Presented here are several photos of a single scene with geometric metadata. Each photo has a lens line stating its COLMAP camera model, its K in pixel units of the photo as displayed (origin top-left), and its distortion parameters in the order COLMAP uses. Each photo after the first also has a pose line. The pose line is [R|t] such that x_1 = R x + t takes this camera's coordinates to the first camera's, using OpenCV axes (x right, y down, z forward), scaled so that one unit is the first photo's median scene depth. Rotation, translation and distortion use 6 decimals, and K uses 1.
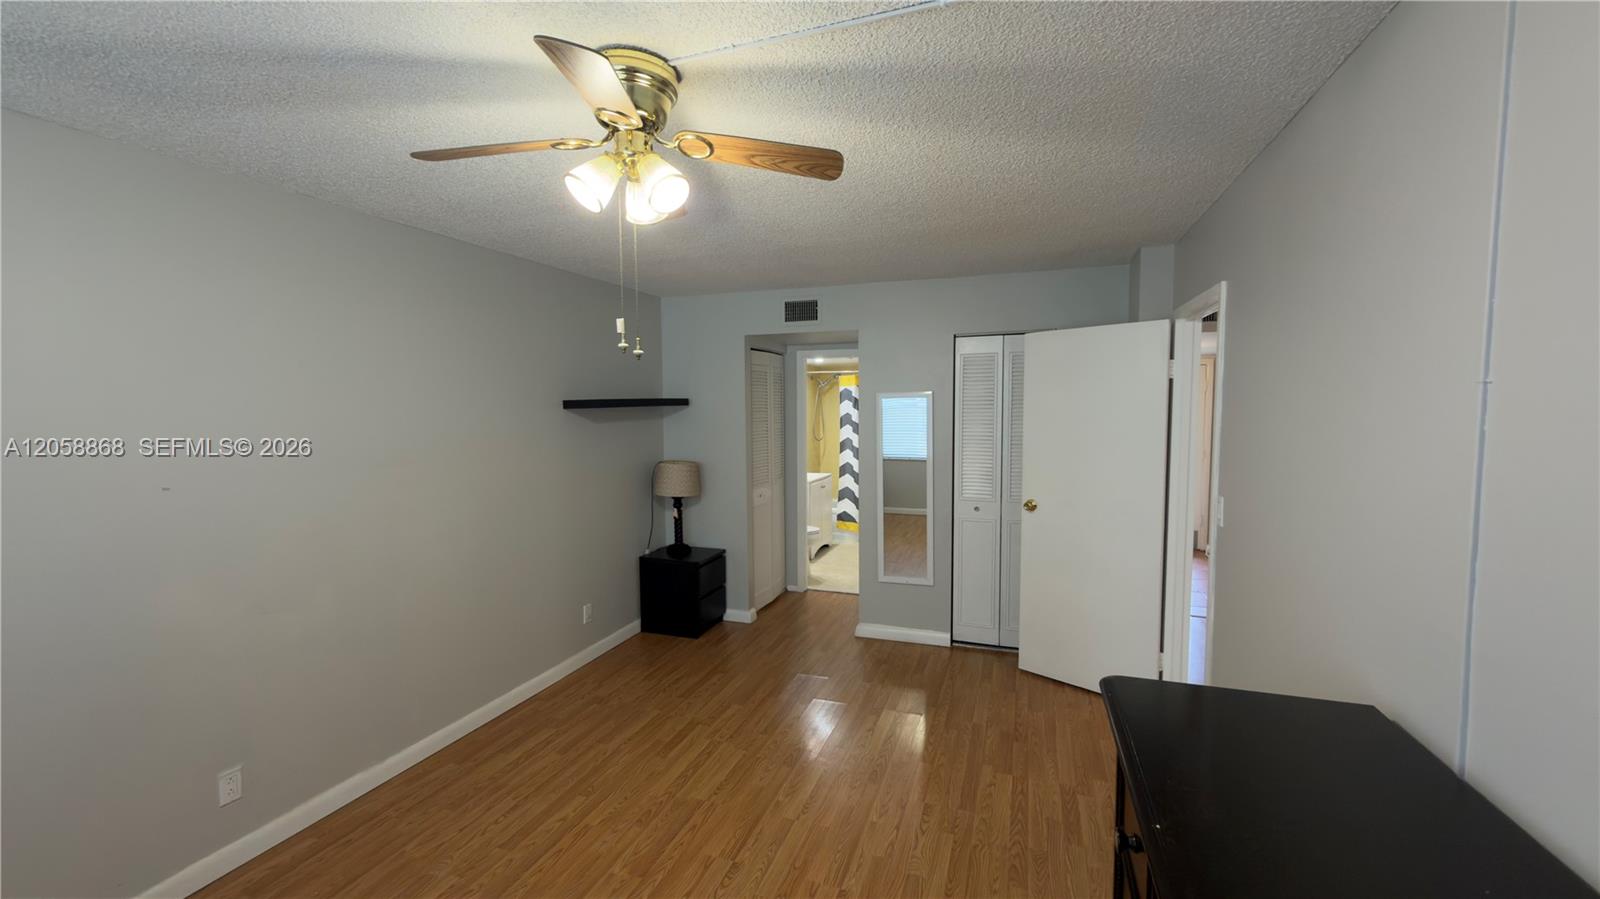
lens RADIAL K [[636.9, 0, 797.7], [0, 636.9, 451.9], [0, 0, 1]] dist [-0.000146, 0.000982]
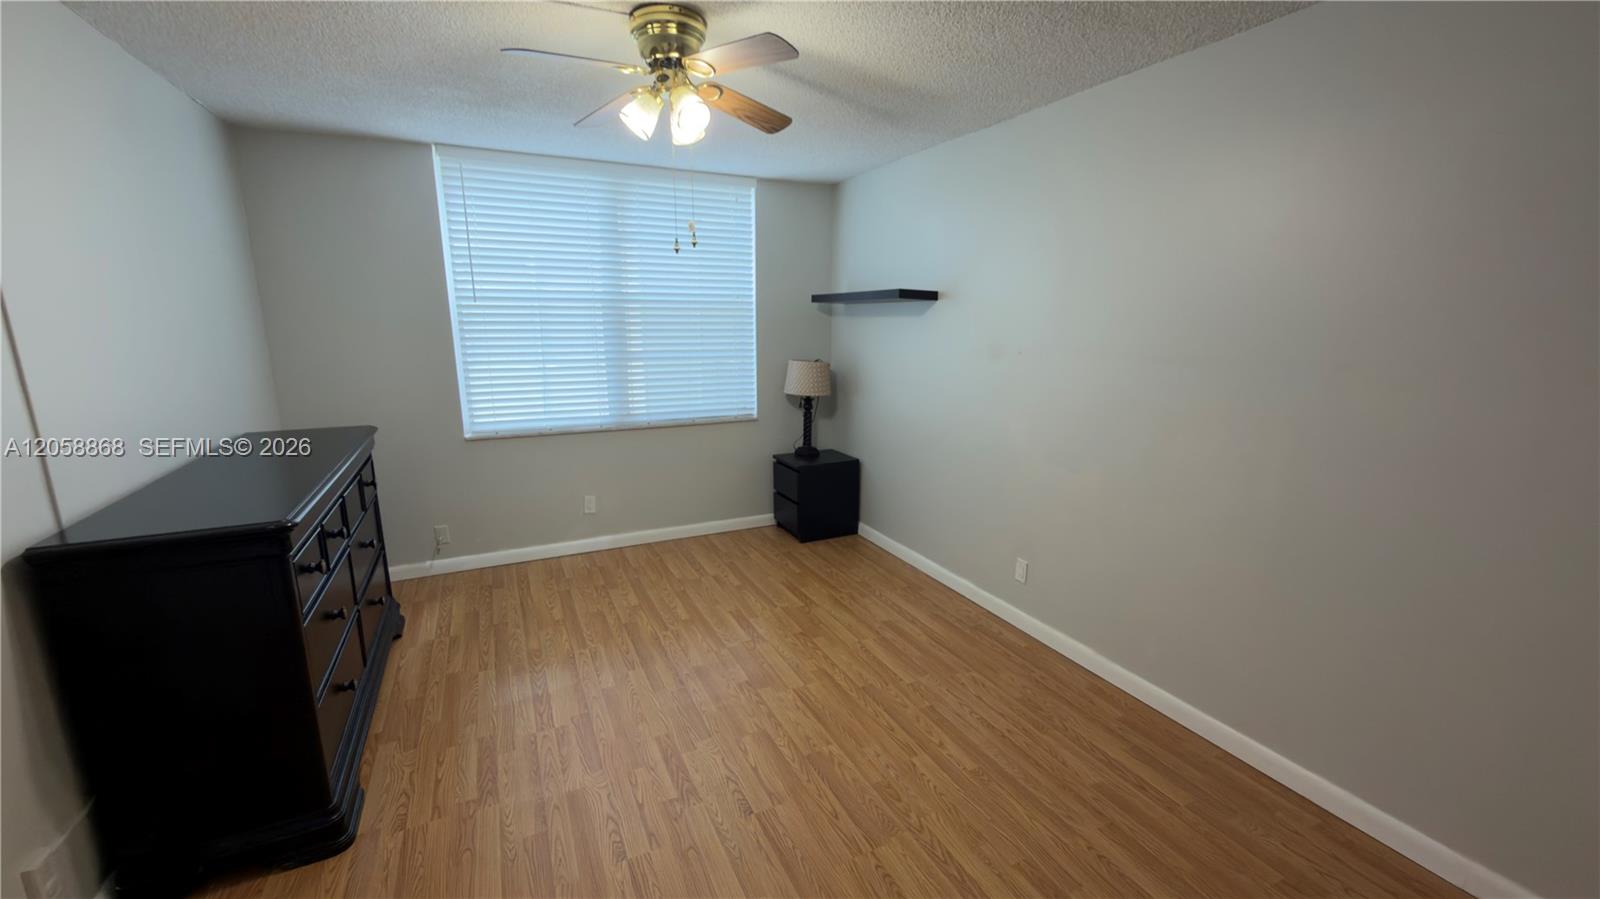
lens RADIAL K [[636.9, 0, 803.1], [0, 636.9, 455.8], [0, 0, 1]] dist [-0.000146, 0.000982]
pose [[-0.700367, 0.159056, -0.695835, 0.337471], [-0.043301, 0.963593, 0.263844, -0.063041], [0.712468, 0.214918, -0.667982, 1.329989]]
